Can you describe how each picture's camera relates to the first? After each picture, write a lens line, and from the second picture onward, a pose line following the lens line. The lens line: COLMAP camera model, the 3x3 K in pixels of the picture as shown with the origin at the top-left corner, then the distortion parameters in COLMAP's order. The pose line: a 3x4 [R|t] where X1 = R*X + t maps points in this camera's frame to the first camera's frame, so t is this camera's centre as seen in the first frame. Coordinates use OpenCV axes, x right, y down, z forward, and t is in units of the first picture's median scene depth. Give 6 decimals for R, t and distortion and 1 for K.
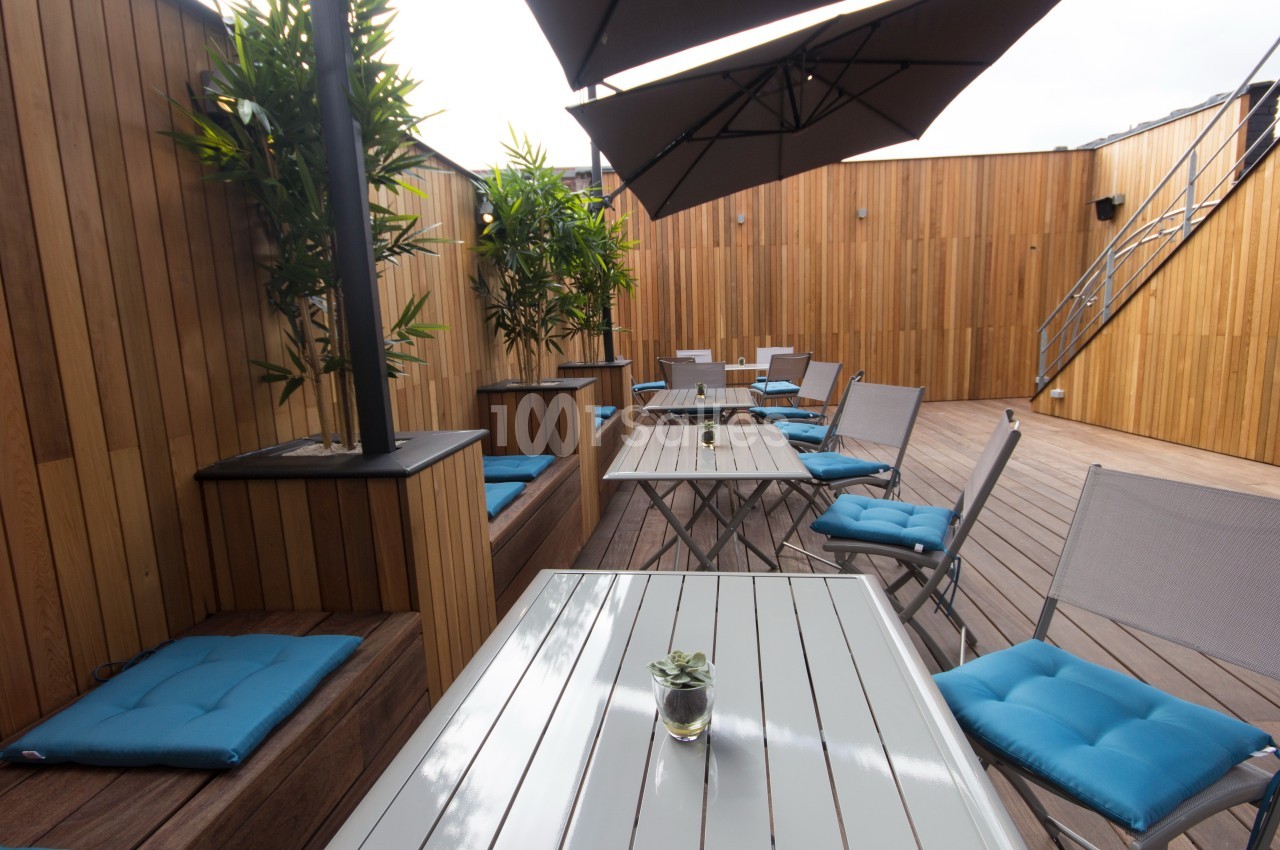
lens RADIAL K [[664.9, 0, 640.0], [0, 664.9, 425.0], [0, 0, 1]] dist [0.000756, -0.000697]
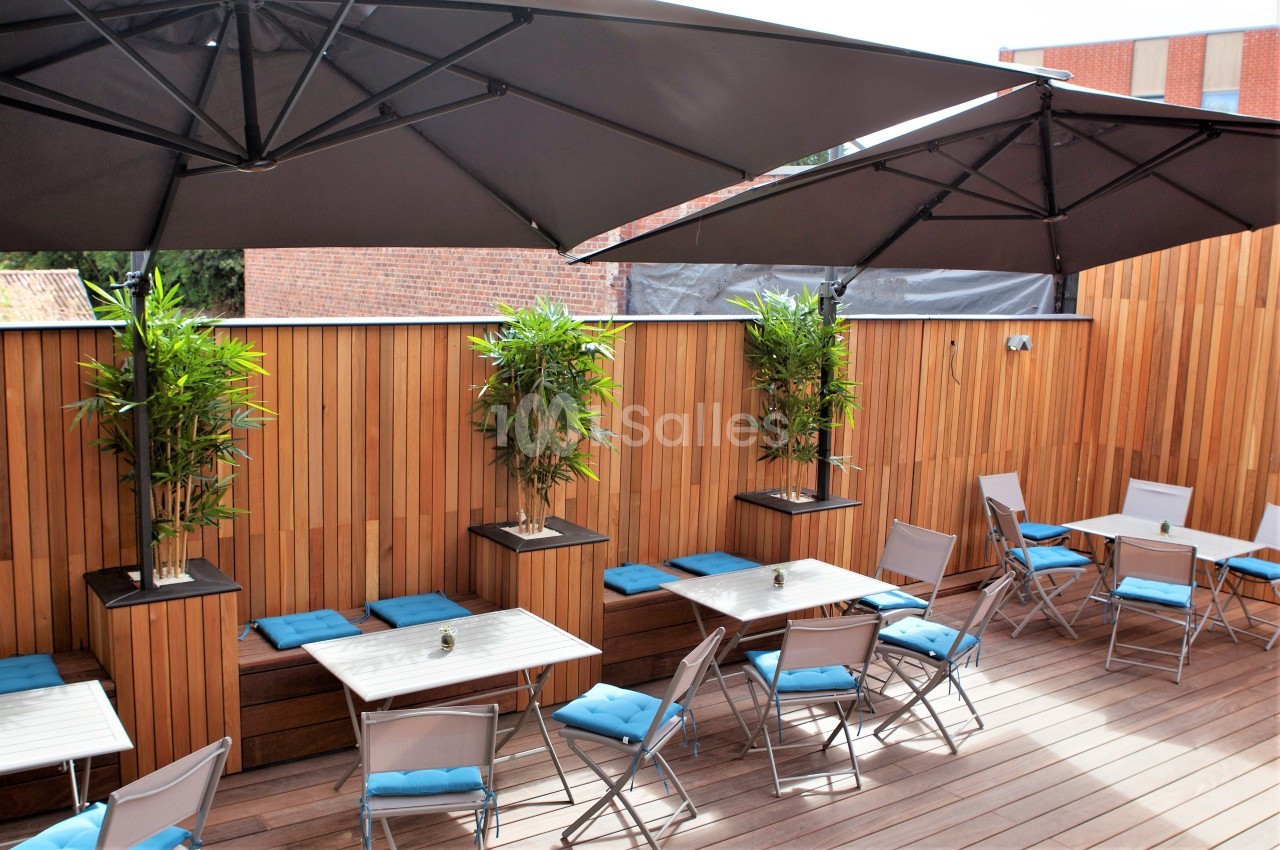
lens RADIAL K [[1159.4, 0, 636.7], [0, 1159.4, 423.6], [0, 0, 1]] dist [-0.064223, -0.010441]
pose [[0.658595, 0.169957, -0.733054, 0.664079], [-0.170146, 0.982565, 0.074941, -0.213046], [0.733010, 0.075371, 0.676030, -0.019256]]
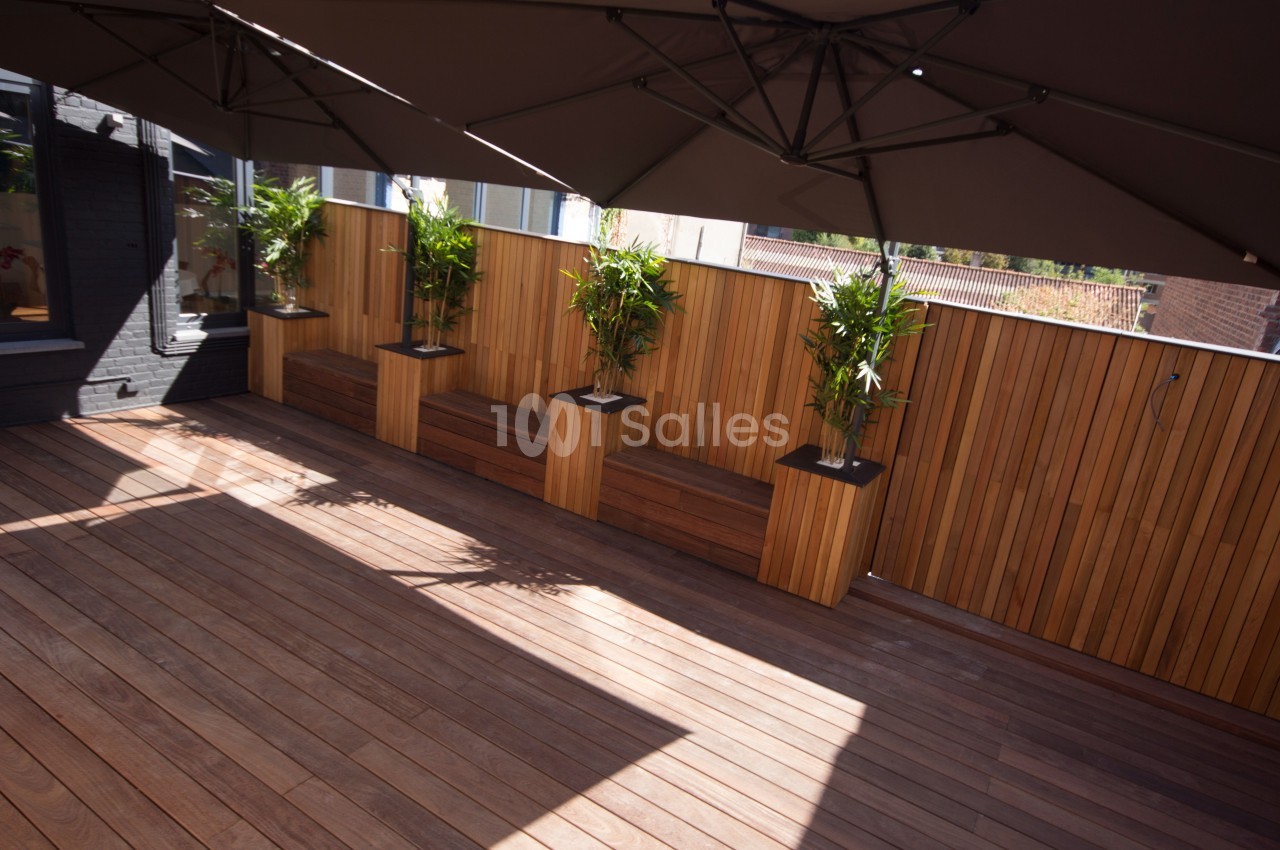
lens RADIAL K [[789.8, 0, 640.0], [0, 789.8, 425.0], [0, 0, 1]] dist [0.000010, 0.002070]
pose [[-0.424979, 0.246211, -0.871076, 0.720683], [-0.236465, 0.898689, 0.369382, -0.368325], [0.873772, 0.362958, -0.323703, 0.949288]]
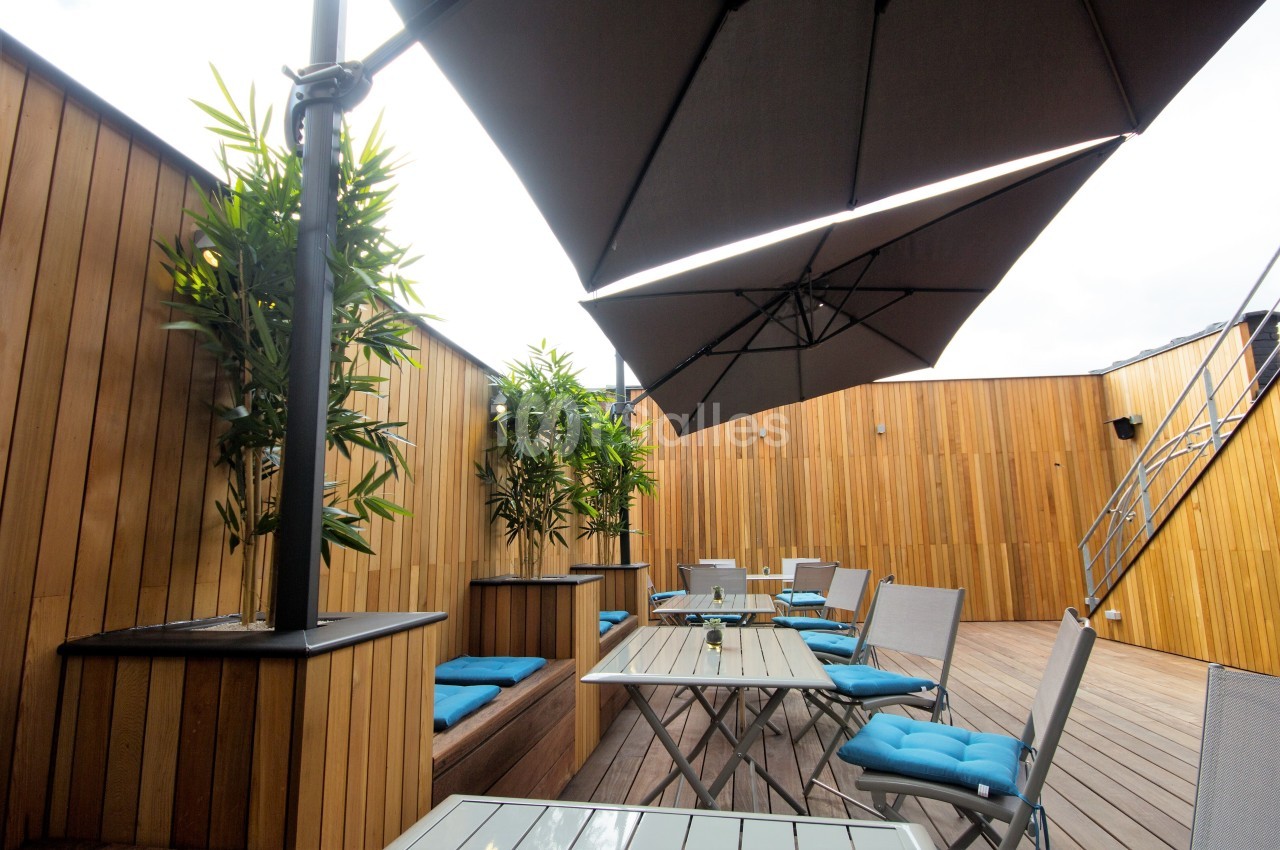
lens RADIAL K [[644.5, 0, 640.0], [0, 644.5, 429.9], [0, 0, 1]] dist [-0.003446, 0.001117]
pose [[0.998495, 0.014612, -0.052861, 0.019442], [-0.030583, 0.948428, -0.315514, 0.012403], [0.045524, 0.316656, 0.947447, 0.050068]]
